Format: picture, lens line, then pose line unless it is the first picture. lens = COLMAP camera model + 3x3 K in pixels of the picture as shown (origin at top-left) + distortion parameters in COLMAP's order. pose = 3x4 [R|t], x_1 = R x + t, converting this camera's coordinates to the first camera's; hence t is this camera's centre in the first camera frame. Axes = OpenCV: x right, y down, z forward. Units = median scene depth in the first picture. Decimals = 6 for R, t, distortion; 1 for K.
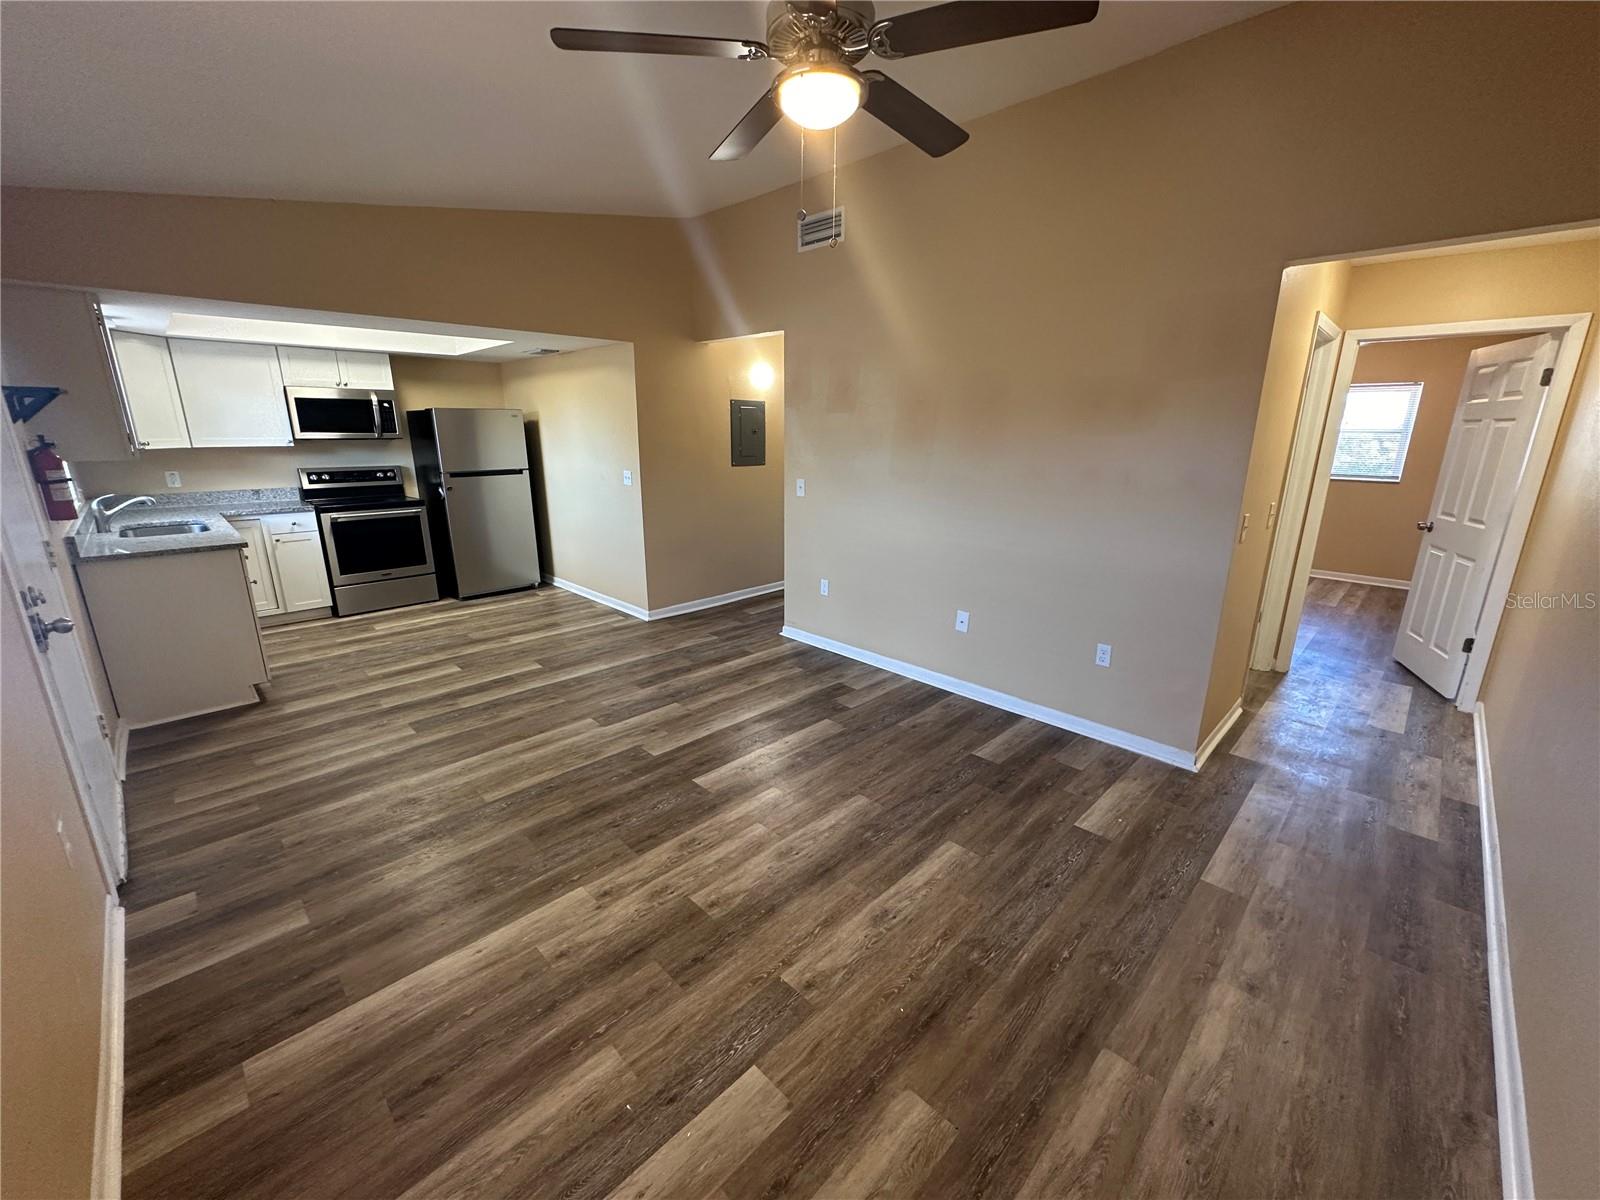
lens RADIAL K [[635.7, 0, 800.0], [0, 635.7, 600.0], [0, 0, 1]] dist [0.000996, 0.000539]
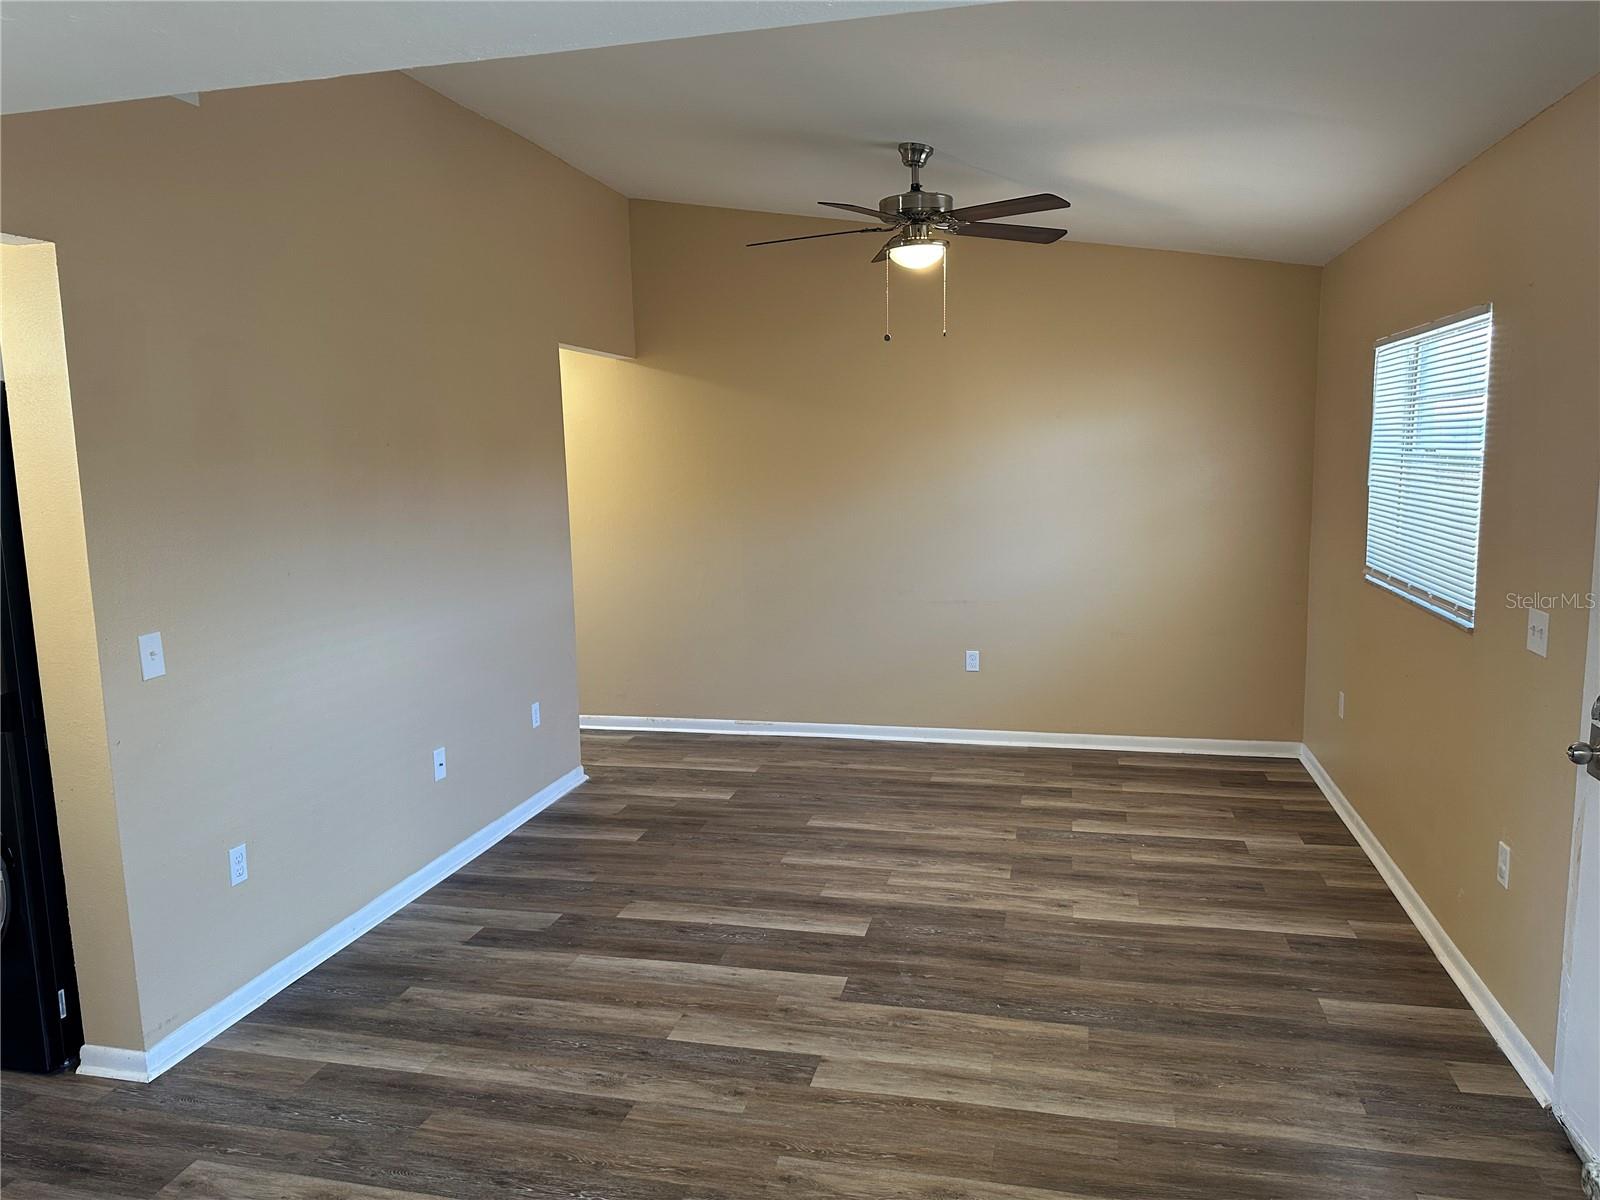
lens RADIAL K [[1130.2, 0, 800.0], [0, 1130.2, 600.0], [0, 0, 1]] dist [0.004705, -0.072218]
pose [[-0.518095, -0.105632, 0.848775, -1.358764], [0.255402, 0.927966, 0.271385, -0.513418], [-0.816301, 0.357382, -0.453796, 1.713279]]
